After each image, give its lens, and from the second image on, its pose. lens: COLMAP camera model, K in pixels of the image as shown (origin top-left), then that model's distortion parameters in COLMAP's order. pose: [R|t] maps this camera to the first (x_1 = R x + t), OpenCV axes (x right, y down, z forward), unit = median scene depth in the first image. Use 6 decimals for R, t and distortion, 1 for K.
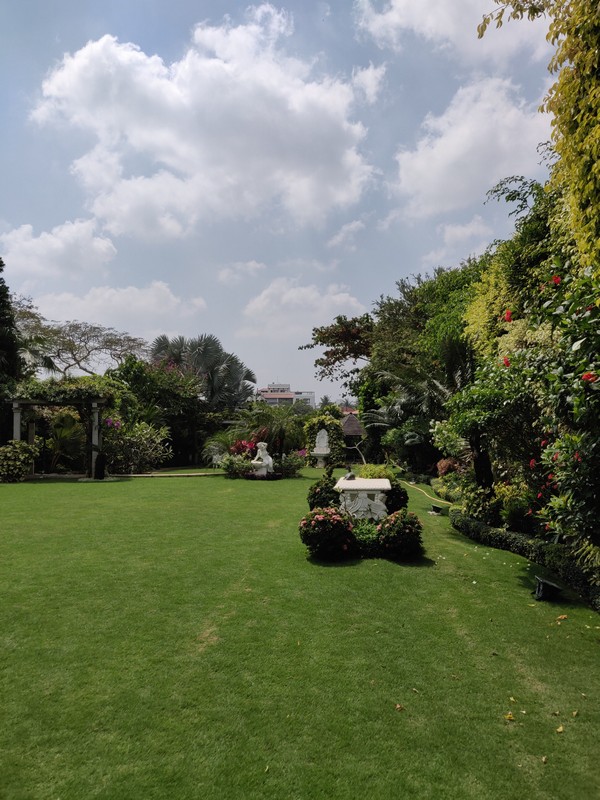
lens RADIAL K [[615.9, 0, 303.1], [0, 615.9, 400.1], [0, 0, 1]] dist [-0.010921, 0.060428]
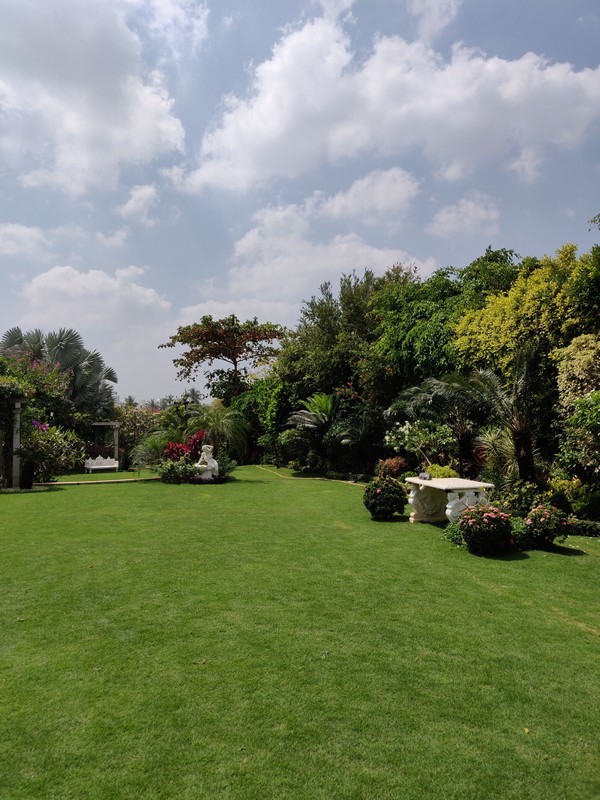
lens RADIAL K [[615.9, 0, 296.3], [0, 615.9, 408.4], [0, 0, 1]] dist [-0.010921, 0.060428]
pose [[0.949421, 0.006943, 0.313929, -0.229648], [-0.010652, 0.999892, 0.010101, -0.000625], [-0.313825, -0.012935, 0.949393, 0.033889]]
